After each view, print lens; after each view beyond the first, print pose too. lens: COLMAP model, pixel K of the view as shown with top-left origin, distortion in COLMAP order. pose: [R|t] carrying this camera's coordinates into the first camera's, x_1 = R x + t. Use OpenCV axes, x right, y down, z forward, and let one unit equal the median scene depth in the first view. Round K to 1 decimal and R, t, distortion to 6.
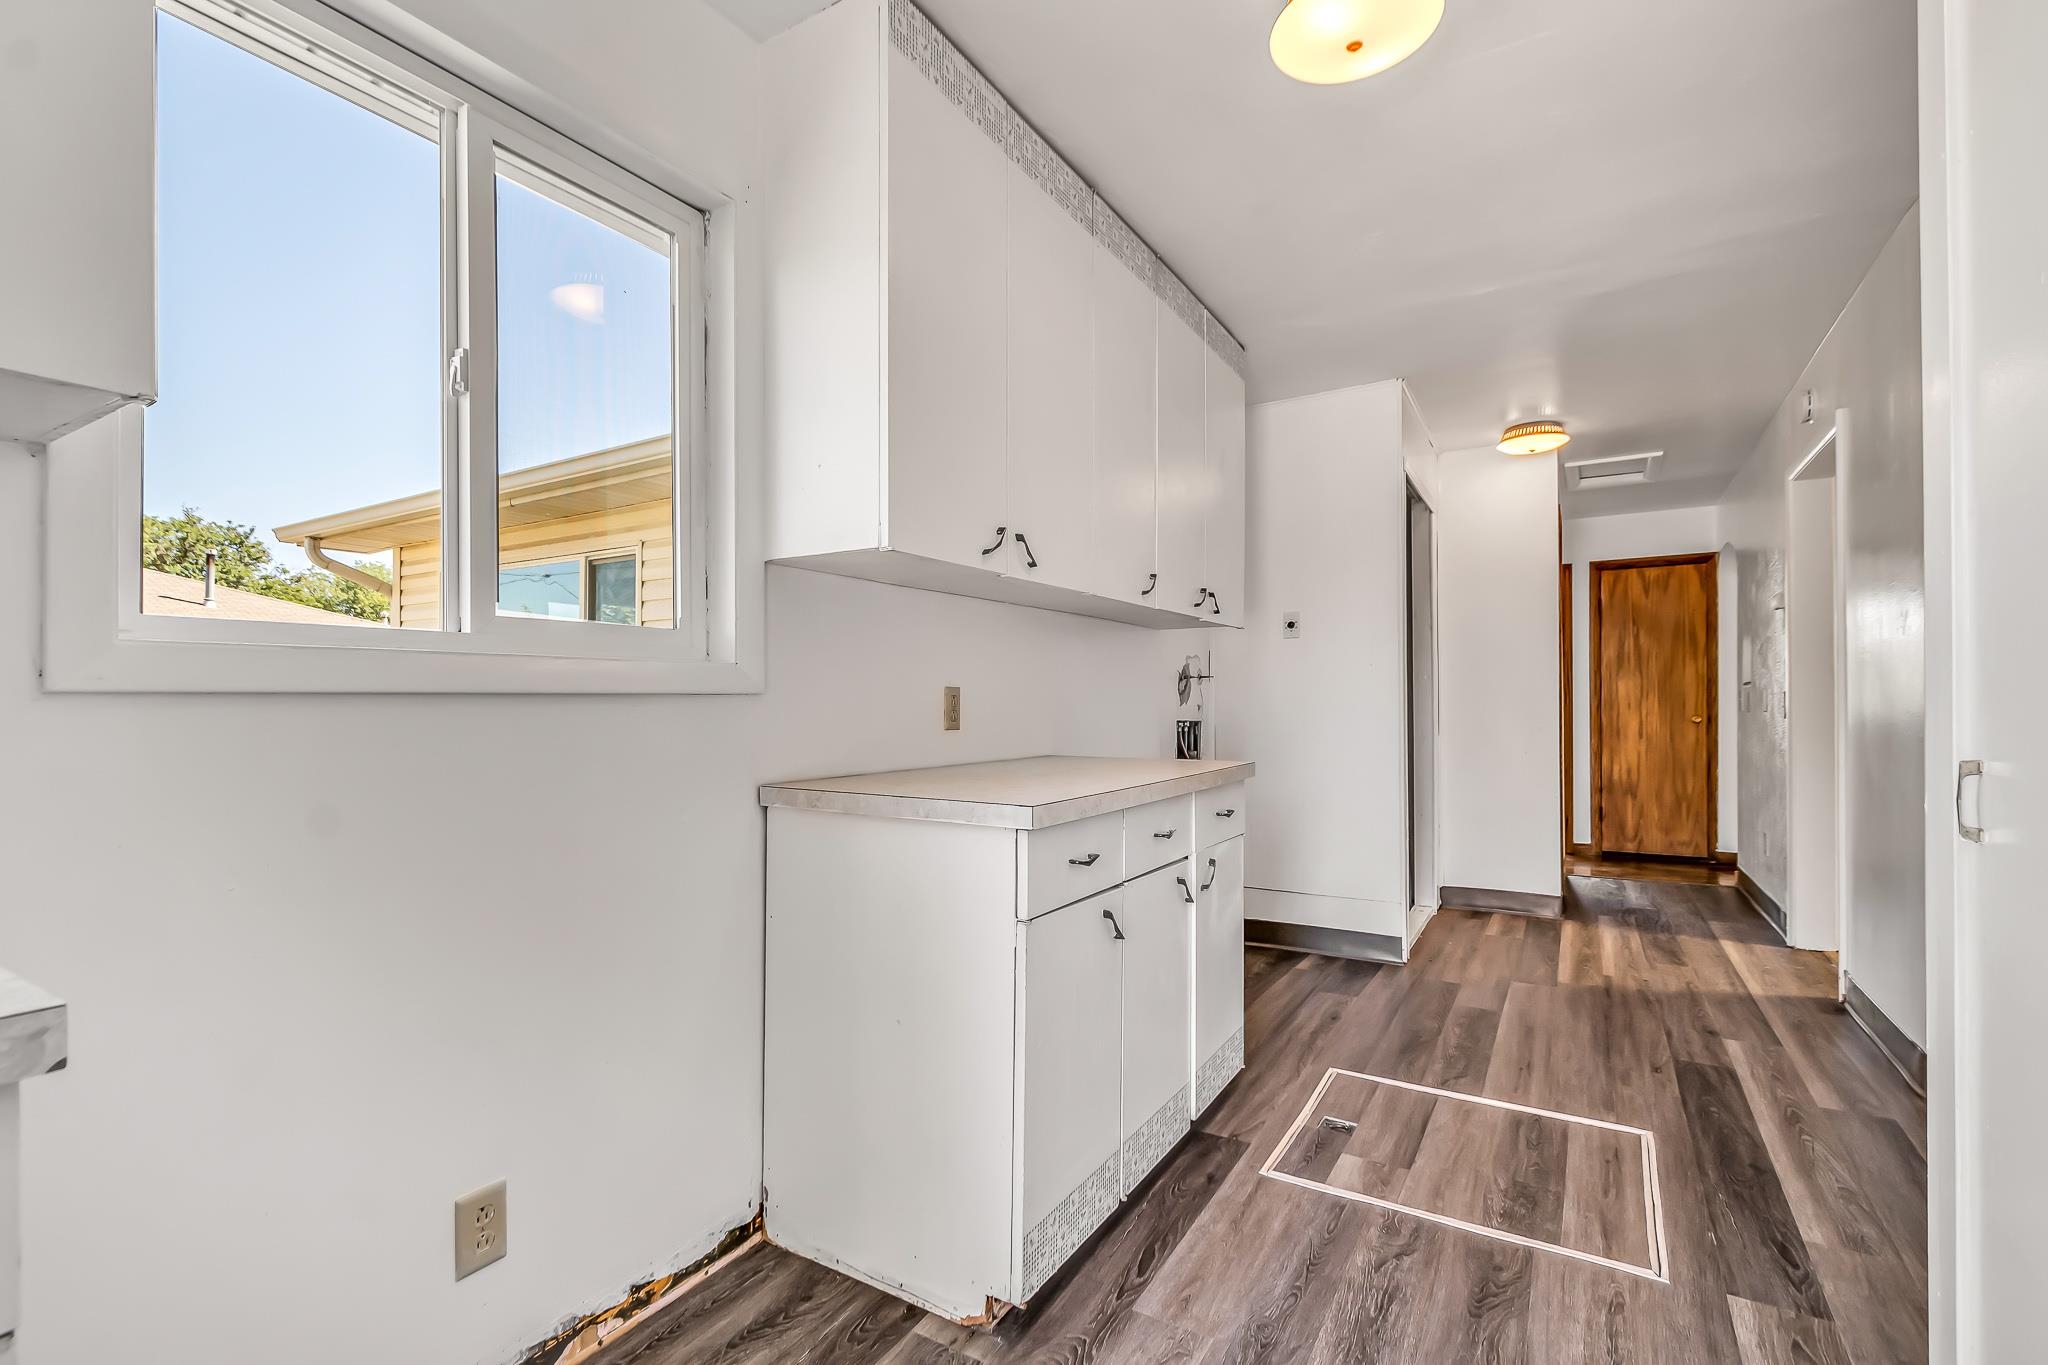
lens RADIAL K [[928.5, 0, 1012.5], [0, 928.5, 704.2], [0, 0, 1]] dist [0.003781, -0.003137]
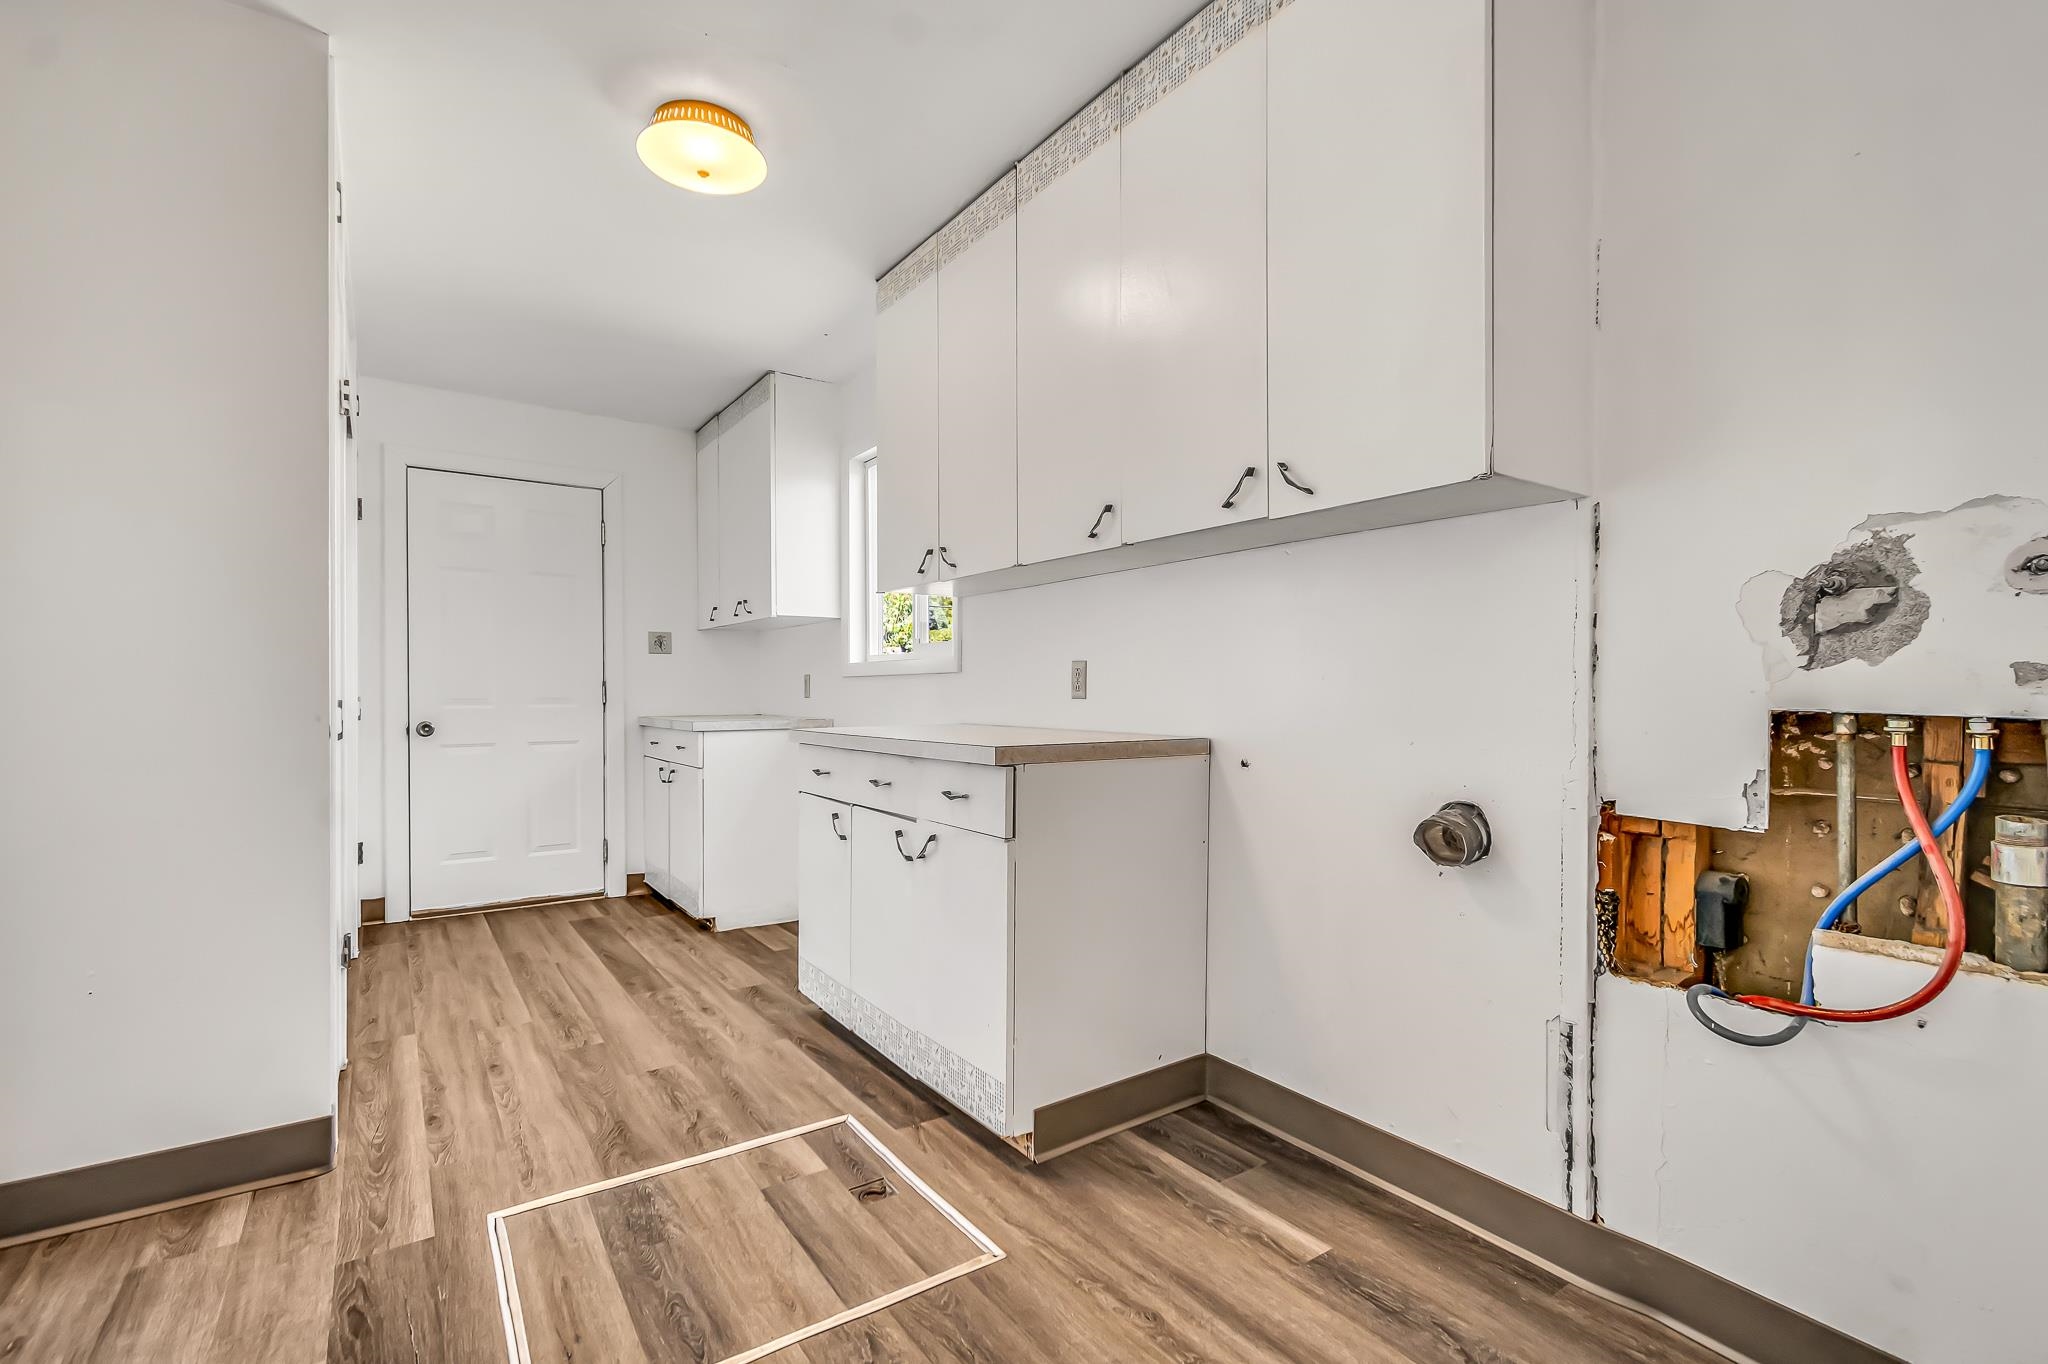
lens RADIAL K [[928.5, 0, 1017.0], [0, 928.5, 674.6], [0, 0, 1]] dist [0.003781, -0.003137]
pose [[-0.409541, -0.015451, -0.912161, 1.250104], [-0.006096, 0.999881, -0.014200, 0.016515], [0.912271, -0.000255, -0.409586, 1.729513]]
